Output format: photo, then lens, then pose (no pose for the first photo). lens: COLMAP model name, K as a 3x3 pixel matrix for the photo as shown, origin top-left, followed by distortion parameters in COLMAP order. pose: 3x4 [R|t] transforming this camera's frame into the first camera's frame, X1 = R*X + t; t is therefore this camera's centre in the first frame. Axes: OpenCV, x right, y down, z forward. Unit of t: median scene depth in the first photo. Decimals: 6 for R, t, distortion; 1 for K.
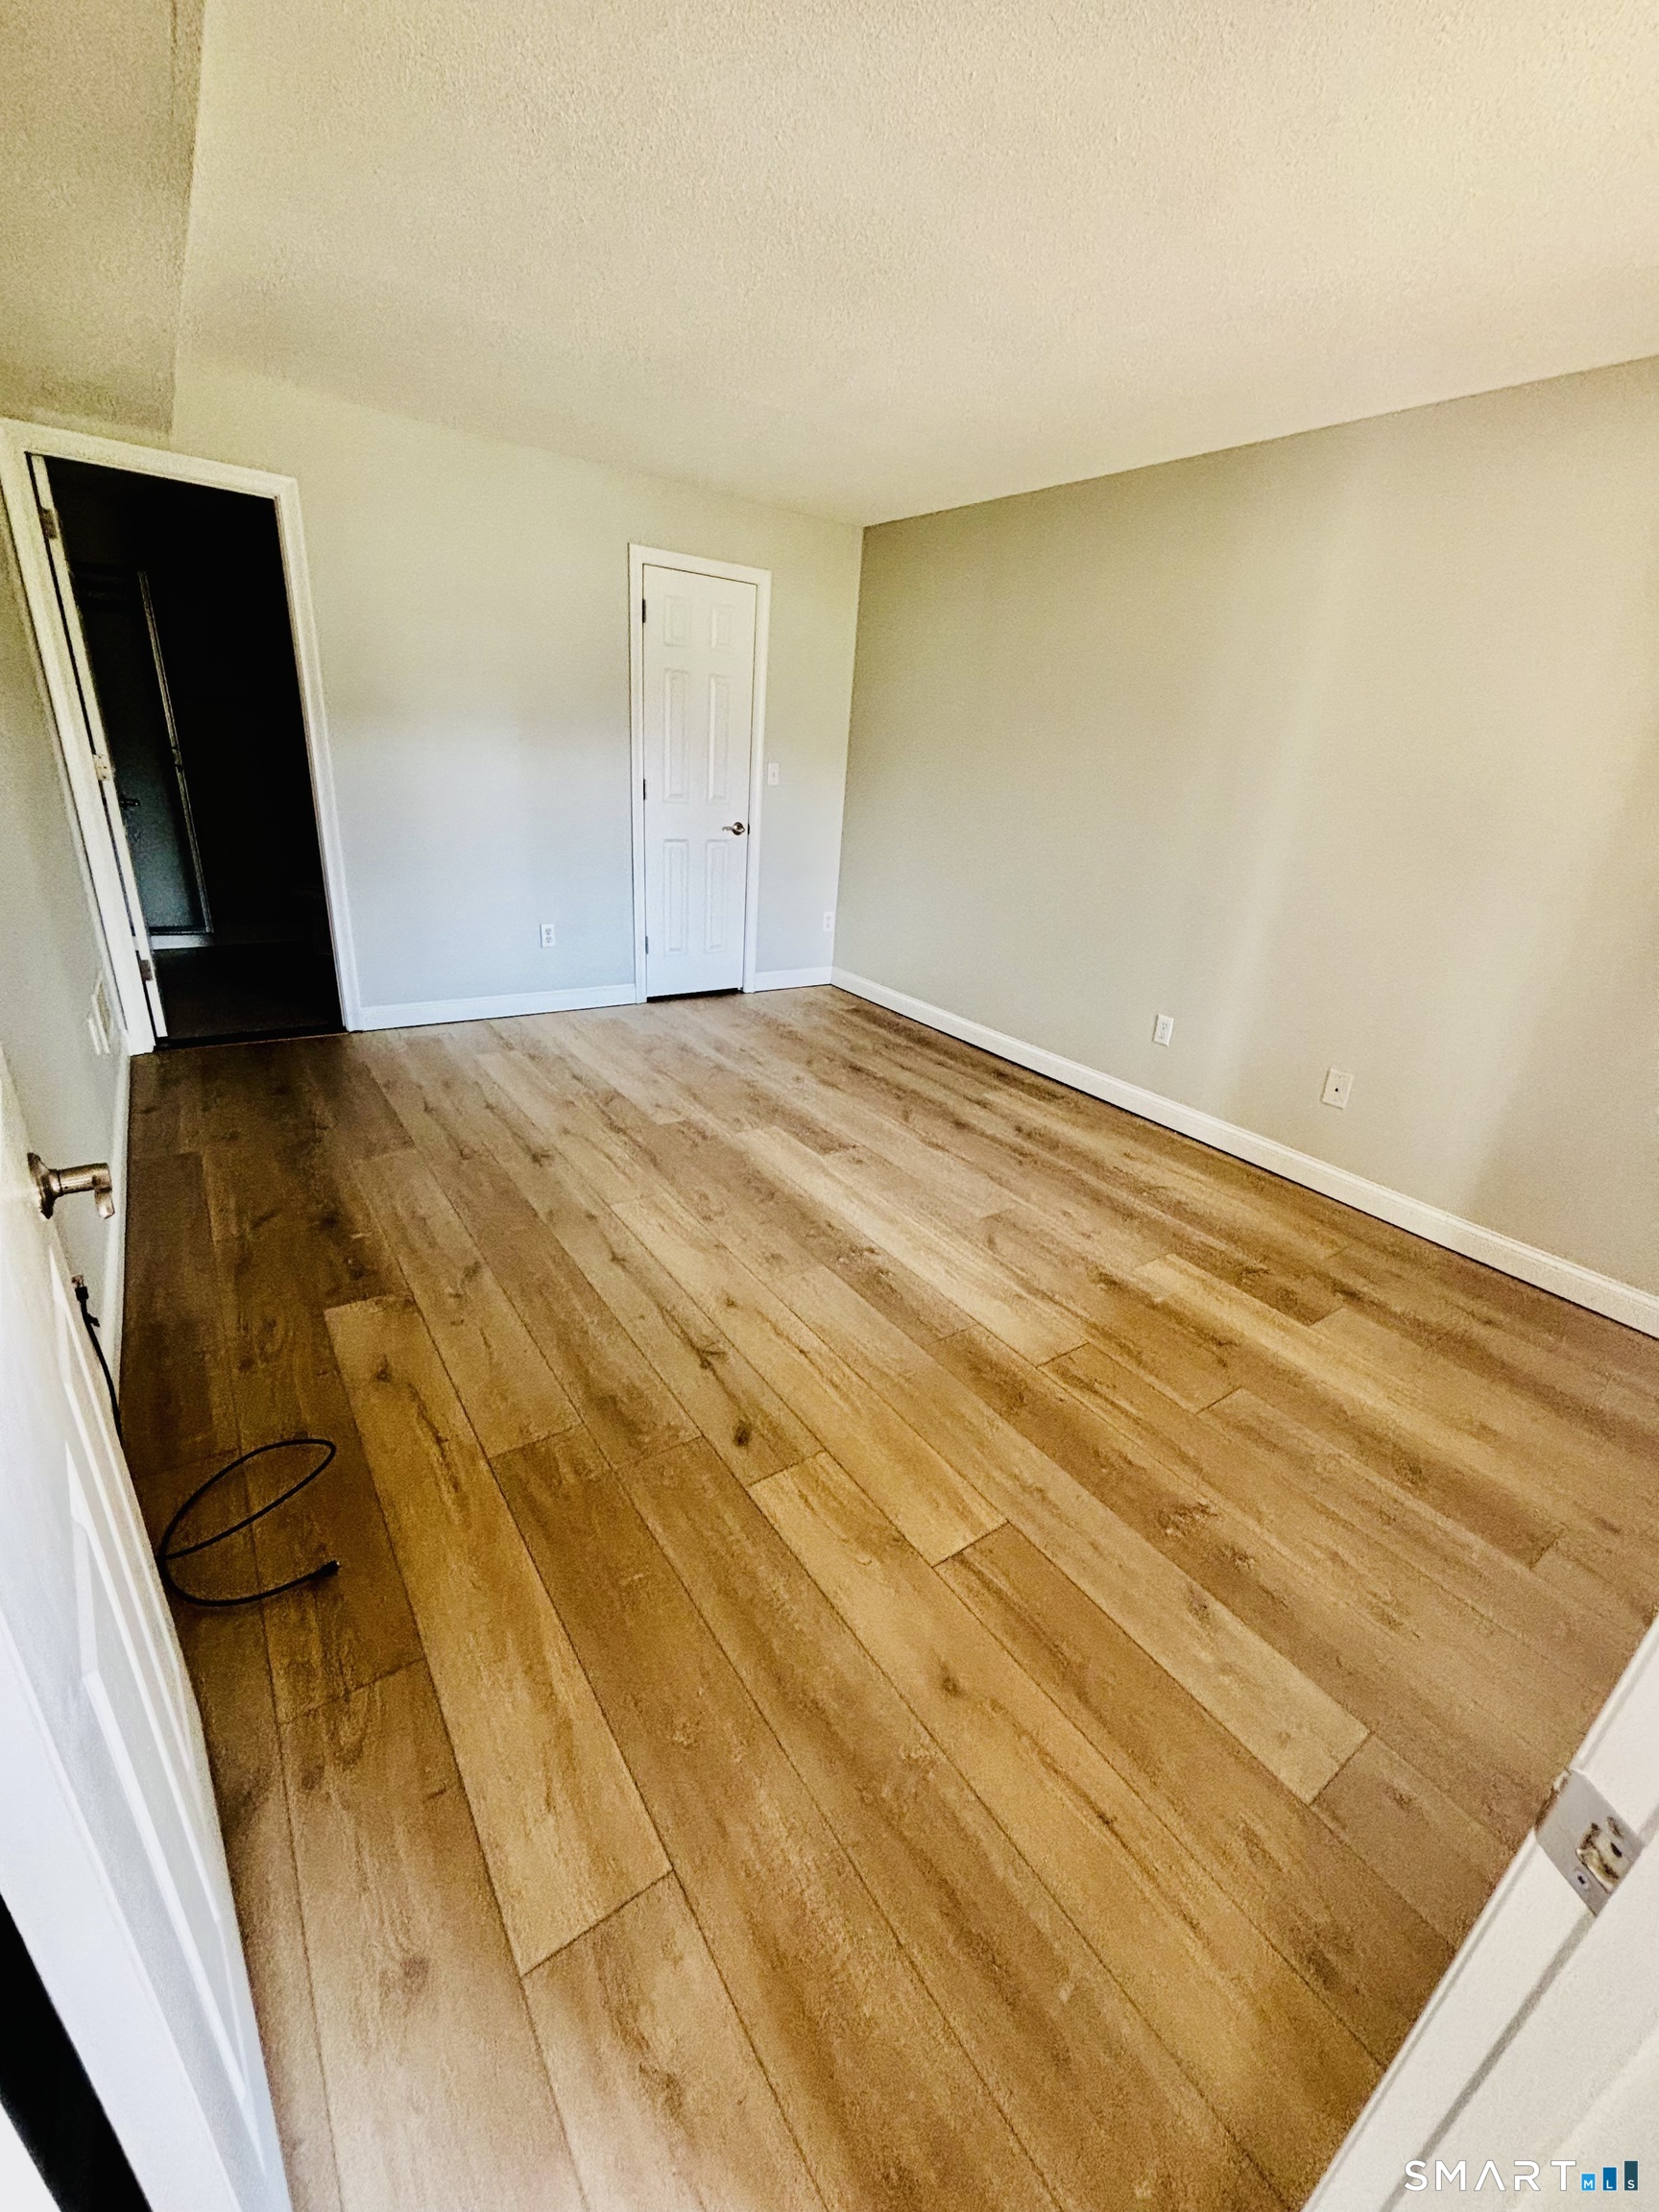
lens RADIAL K [[887.7, 0, 835.9], [0, 887.7, 1114.7], [0, 0, 1]] dist [0.003052, -0.000119]
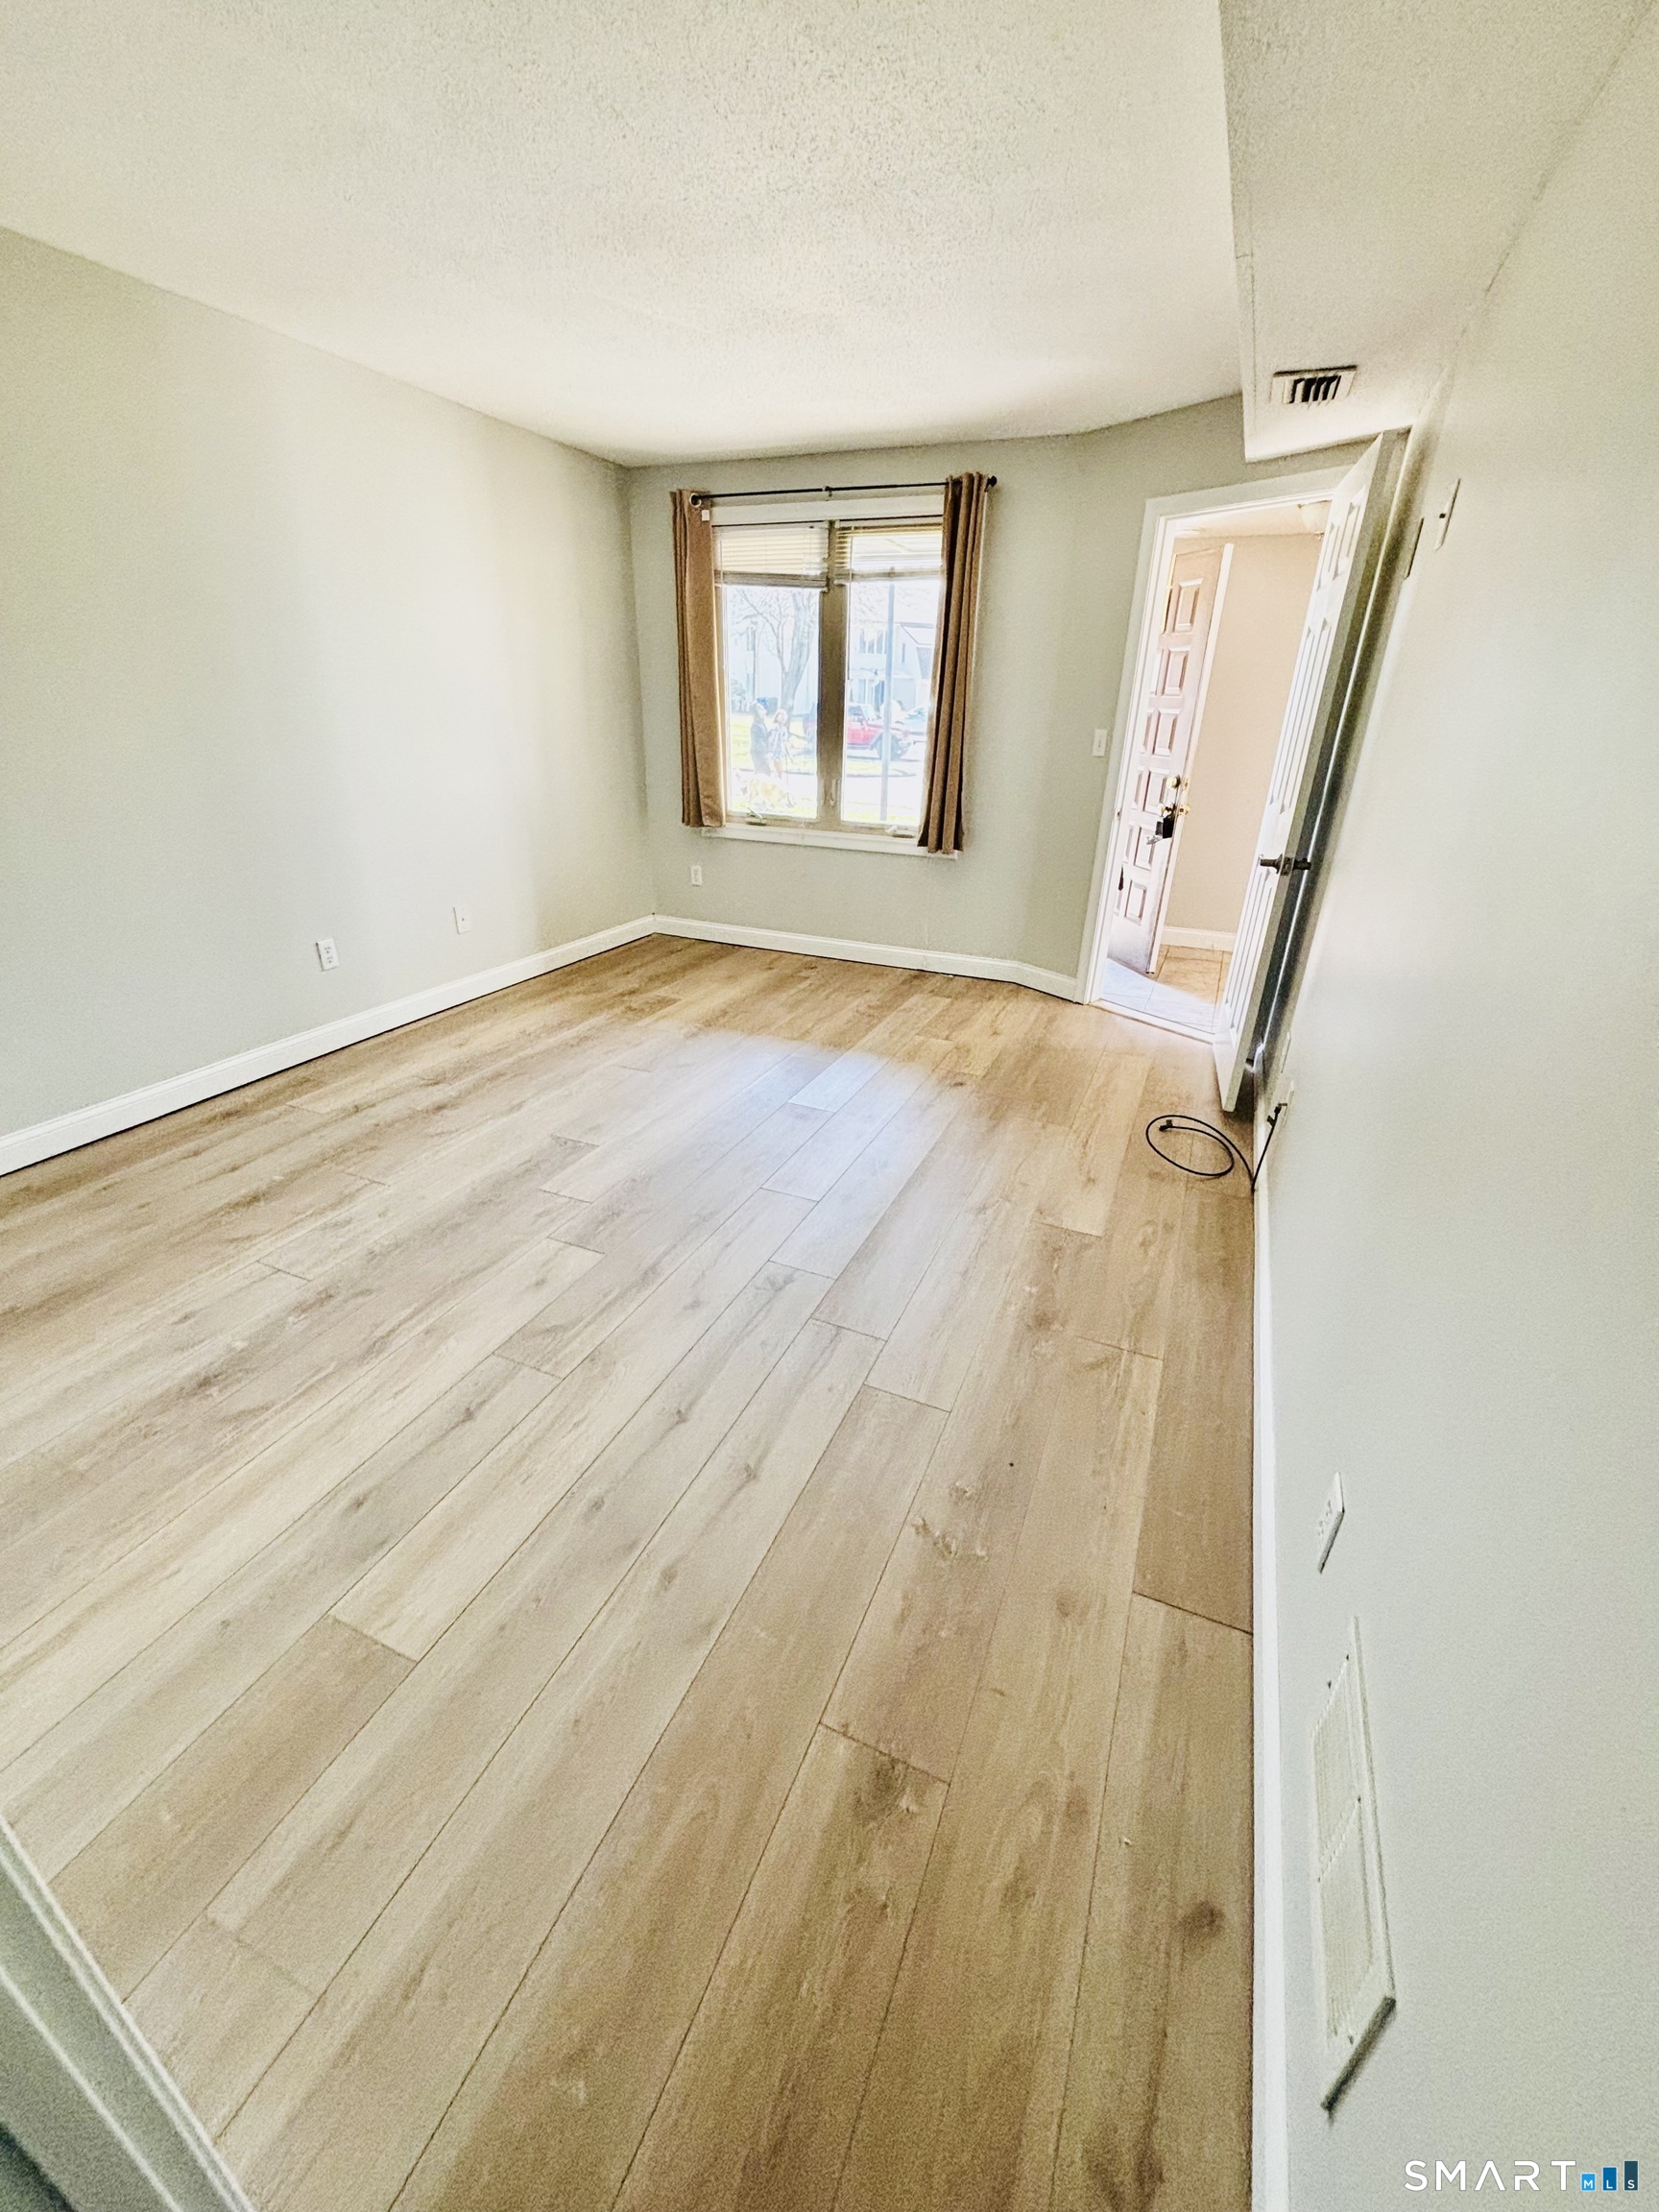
lens RADIAL K [[887.7, 0, 838.1], [0, 887.7, 1104.2], [0, 0, 1]] dist [0.003052, -0.000119]
pose [[-0.525697, -0.431724, 0.732978, -0.774148], [0.263288, 0.736762, 0.622785, -0.474876], [-0.808901, 0.520381, -0.273646, 0.994160]]
